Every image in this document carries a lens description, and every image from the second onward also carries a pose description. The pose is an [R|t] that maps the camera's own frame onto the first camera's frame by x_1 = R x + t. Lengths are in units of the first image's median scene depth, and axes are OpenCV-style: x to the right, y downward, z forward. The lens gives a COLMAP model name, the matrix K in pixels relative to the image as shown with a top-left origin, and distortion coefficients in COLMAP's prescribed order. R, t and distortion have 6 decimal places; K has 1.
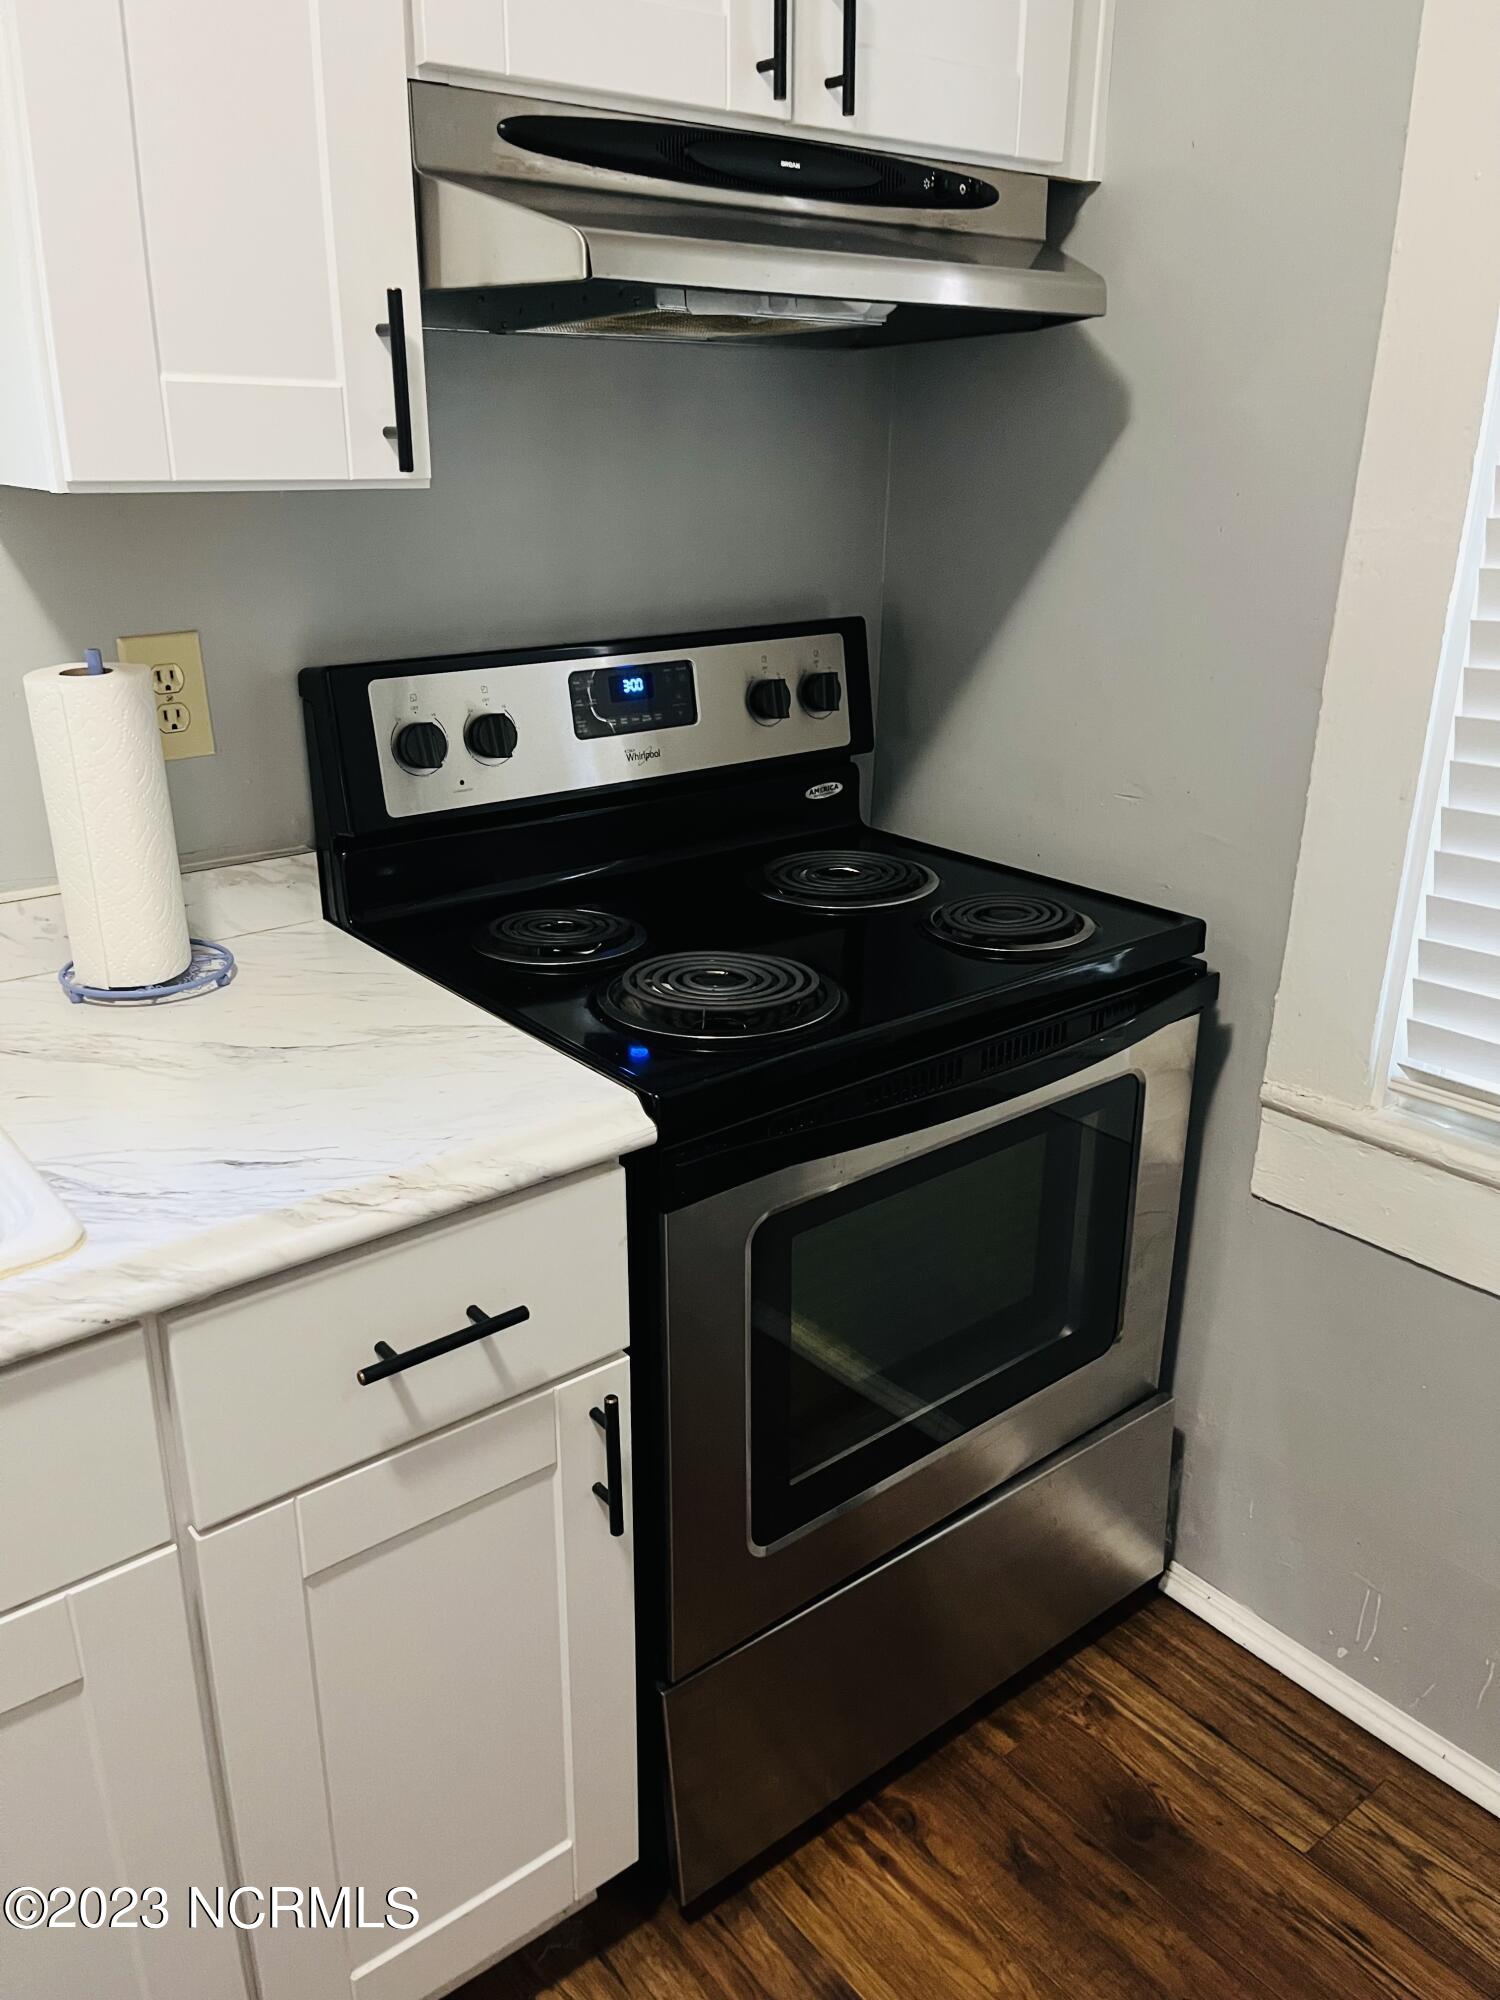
lens RADIAL K [[1502.9, 0, 752.4], [0, 1502.9, 997.5], [0, 0, 1]] dist [0.054251, -0.068474]
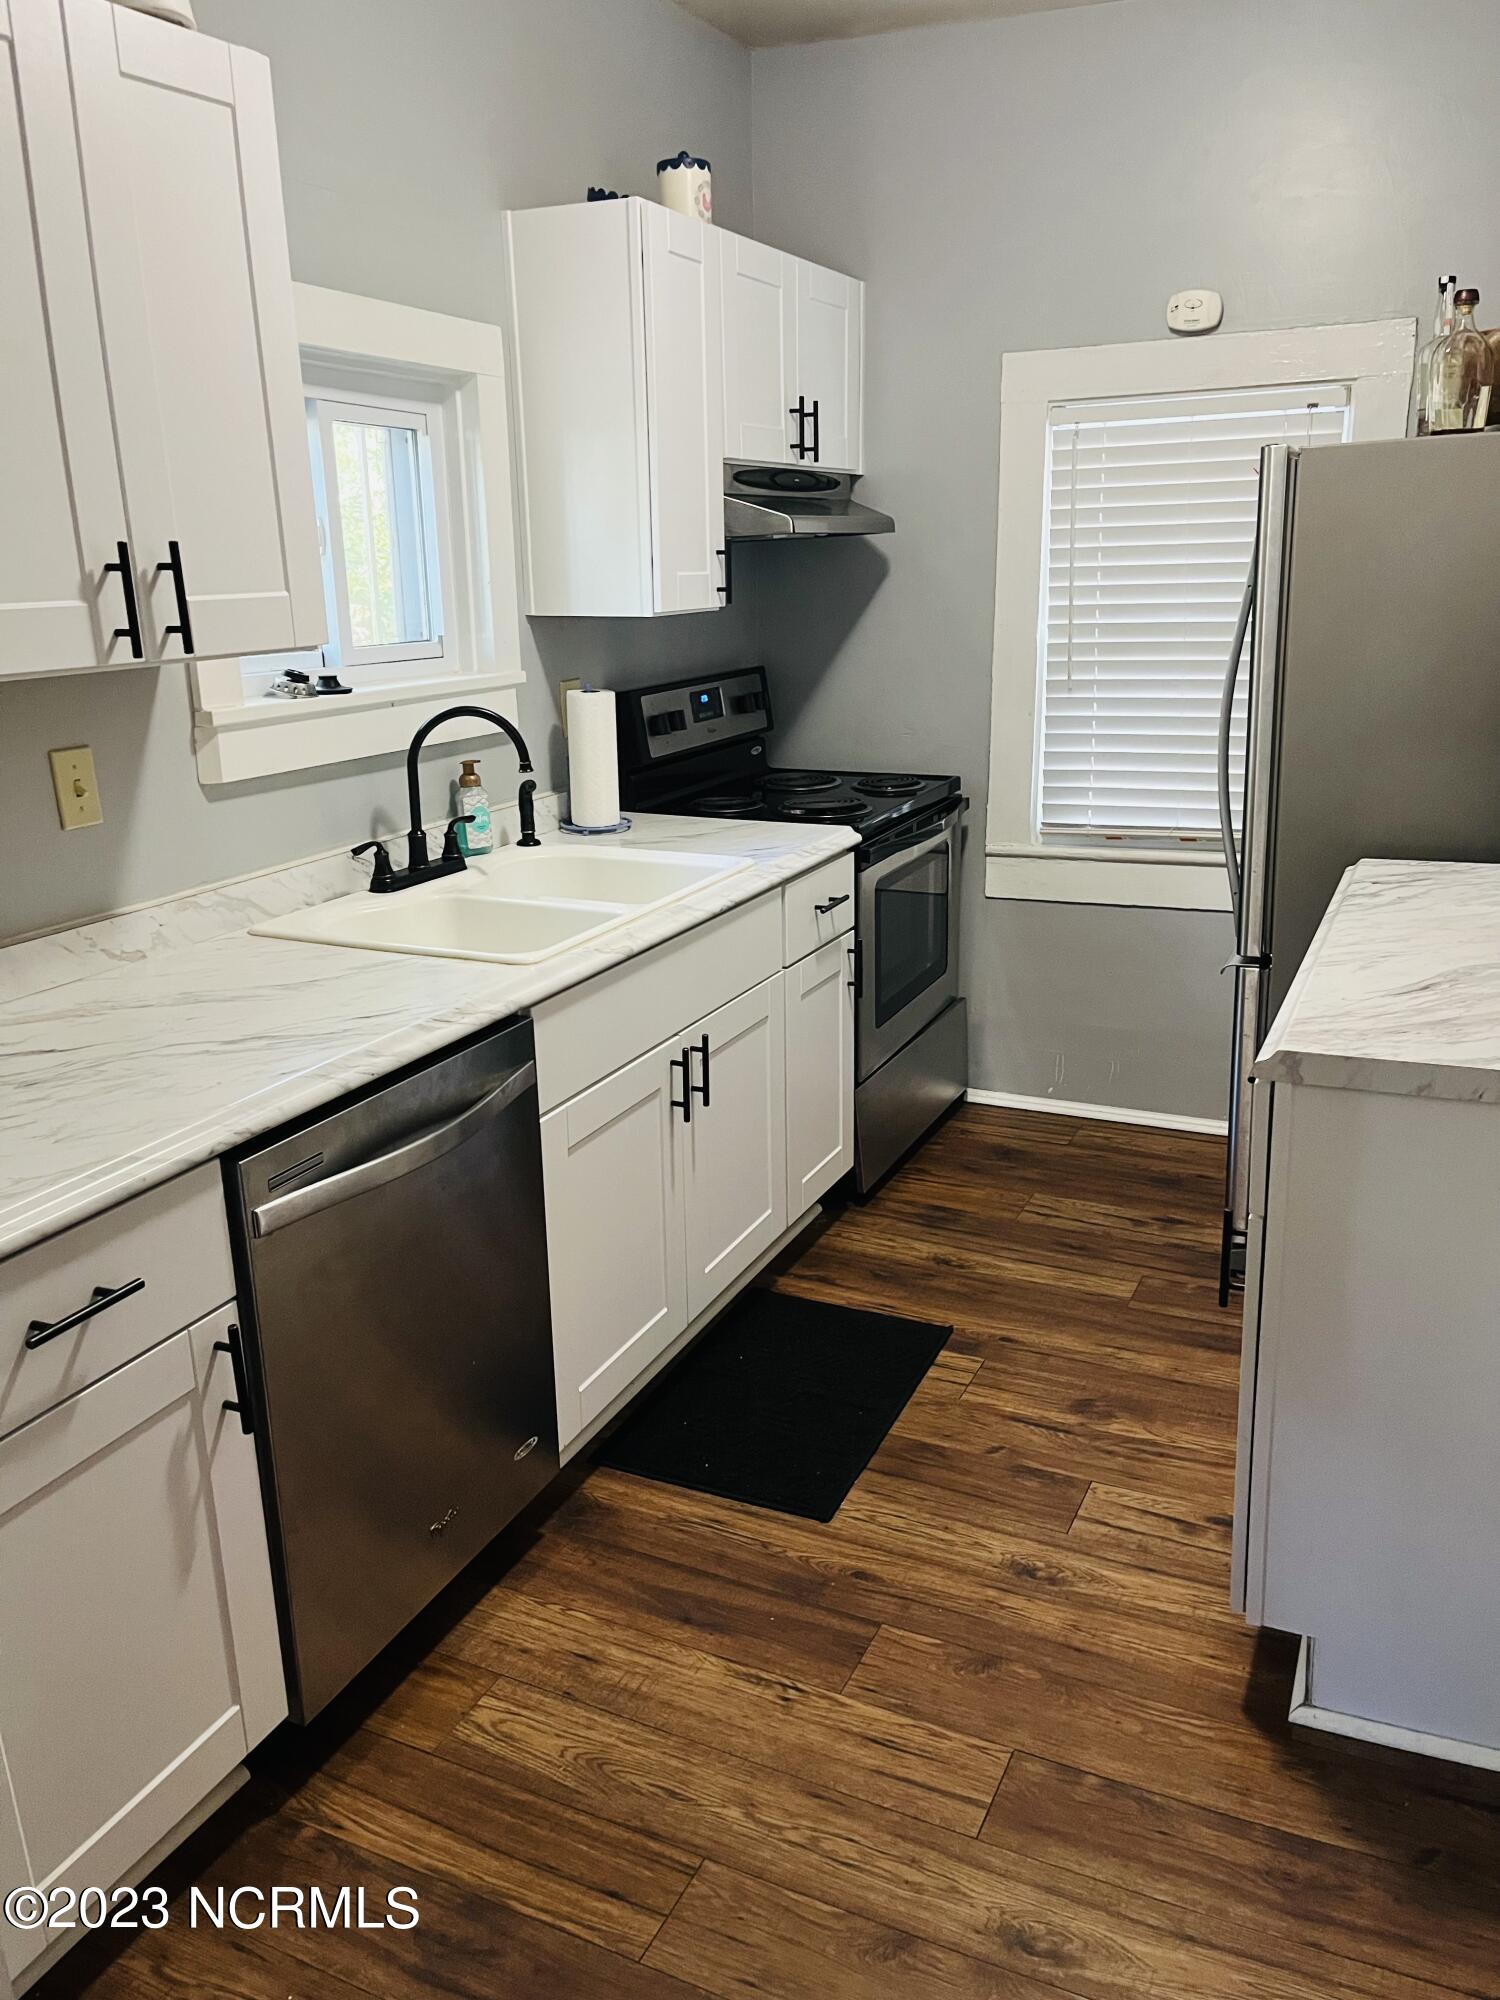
lens RADIAL K [[1502.9, 0, 749.1], [0, 1502.9, 997.4], [0, 0, 1]] dist [0.054251, -0.068474]
pose [[0.900854, -0.145283, 0.409090, -1.018423], [0.174525, 0.984036, -0.034852, 0.315820], [-0.397496, 0.102794, 0.911828, -0.995593]]
